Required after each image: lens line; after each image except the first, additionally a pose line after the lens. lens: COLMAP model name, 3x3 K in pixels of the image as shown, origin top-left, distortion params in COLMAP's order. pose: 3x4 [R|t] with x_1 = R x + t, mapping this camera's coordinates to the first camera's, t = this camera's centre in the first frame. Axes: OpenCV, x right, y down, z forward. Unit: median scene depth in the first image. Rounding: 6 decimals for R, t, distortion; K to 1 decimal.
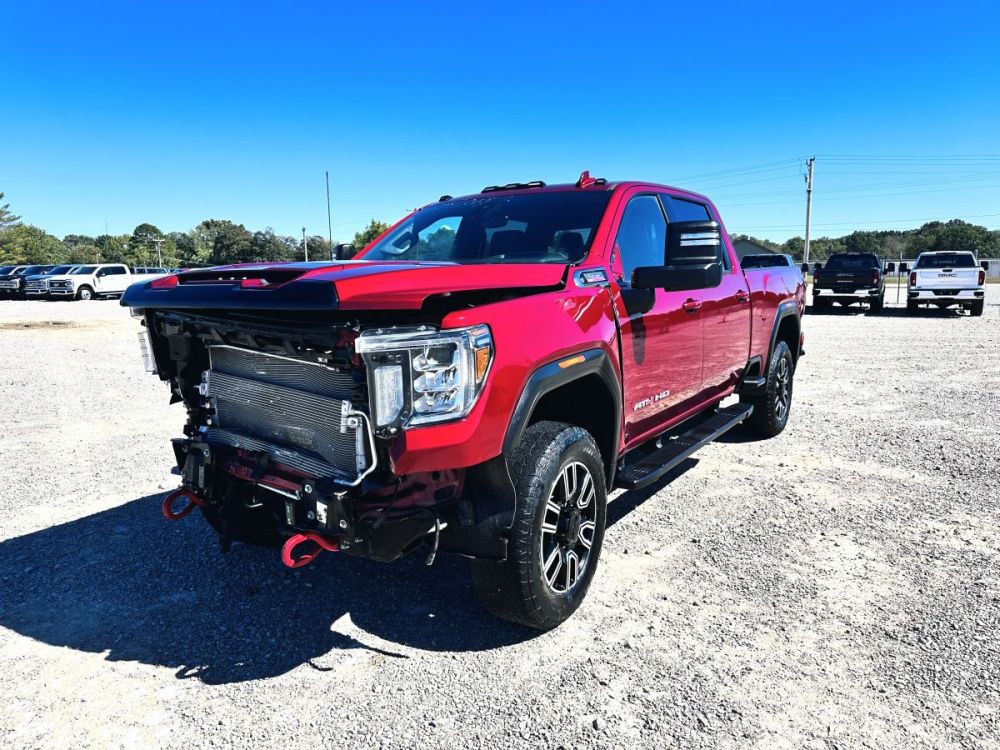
lens RADIAL K [[708.3, 0, 503.5], [0, 708.3, 374.8], [0, 0, 1]] dist [0.053047, -0.066381]
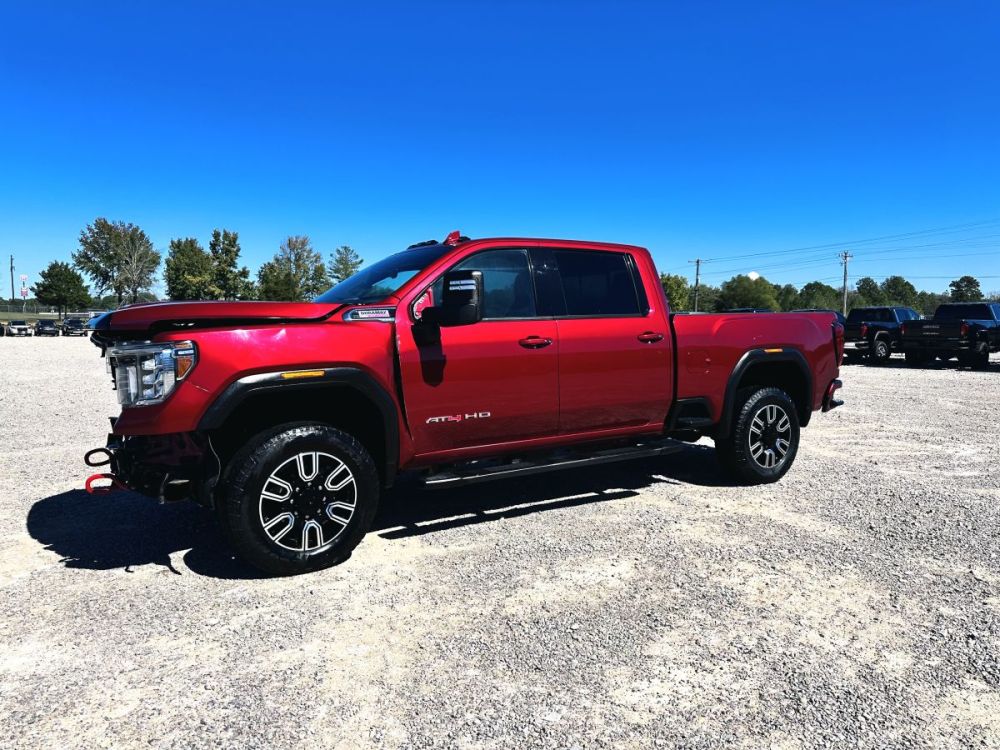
lens RADIAL K [[708.3, 0, 514.2], [0, 708.3, 375.4], [0, 0, 1]] dist [0.053047, -0.066381]
pose [[0.918289, 0.037547, -0.394126, 0.408433], [-0.065811, 0.996119, -0.058439, 0.014523], [0.390402, 0.079602, 0.917197, -0.033907]]
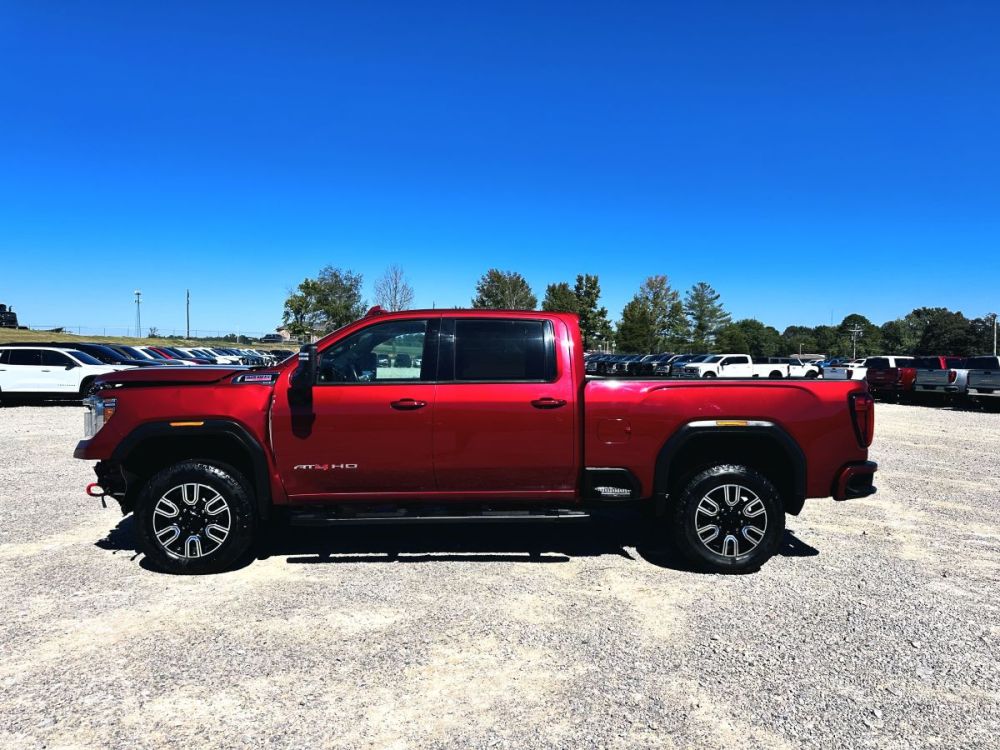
lens RADIAL K [[708.3, 0, 496.8], [0, 708.3, 369.5], [0, 0, 1]] dist [0.053047, -0.066381]
pose [[0.586396, 0.032411, -0.809376, 0.830199], [-0.137394, 0.988700, -0.059951, -0.064061], [0.798287, 0.146359, 0.584223, 0.222767]]
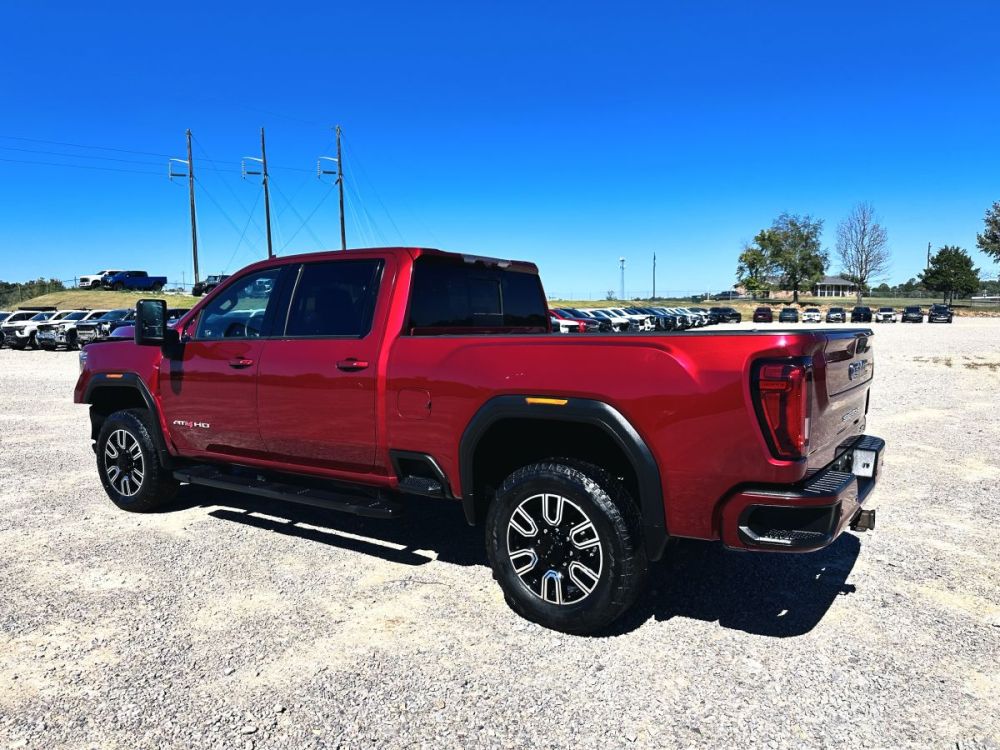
lens RADIAL K [[708.3, 0, 491.6], [0, 708.3, 381.0], [0, 0, 1]] dist [0.053047, -0.066381]
pose [[-0.029626, 0.103344, -0.994204, 0.845529], [-0.133260, 0.985354, 0.106395, -0.148061], [0.990638, 0.135639, -0.015420, 0.853737]]
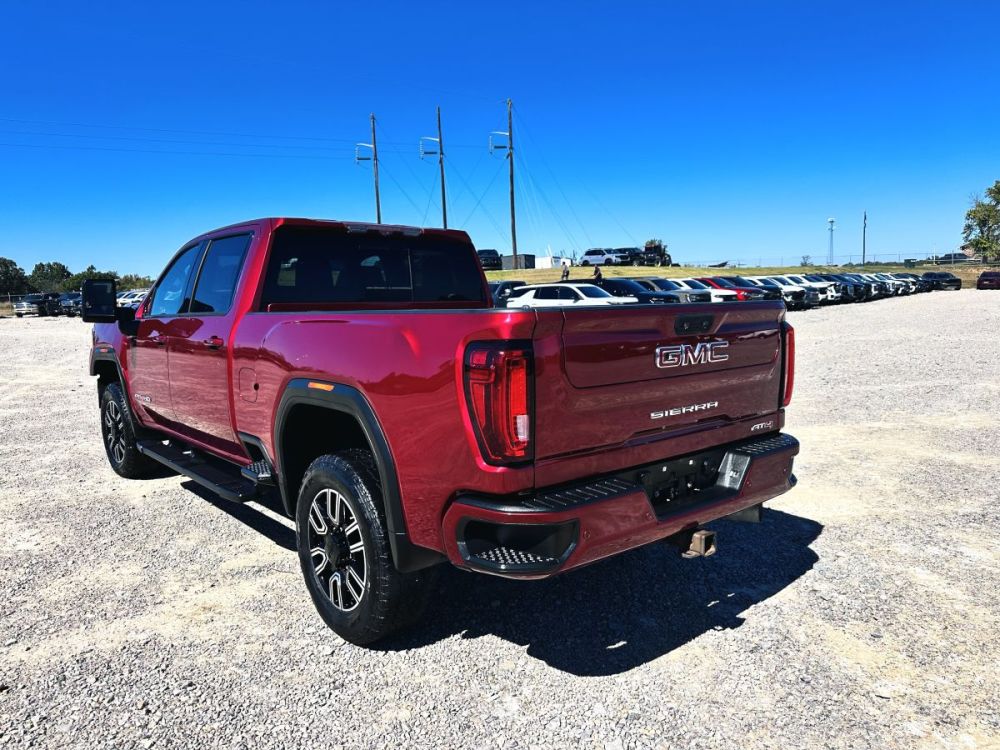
lens RADIAL K [[708.3, 0, 490.3], [0, 708.3, 376.7], [0, 0, 1]] dist [0.053047, -0.066381]
pose [[-0.286663, 0.133475, -0.948688, 0.746561], [-0.110457, 0.979039, 0.171122, -0.180570], [0.951642, 0.153844, -0.265911, 1.105020]]
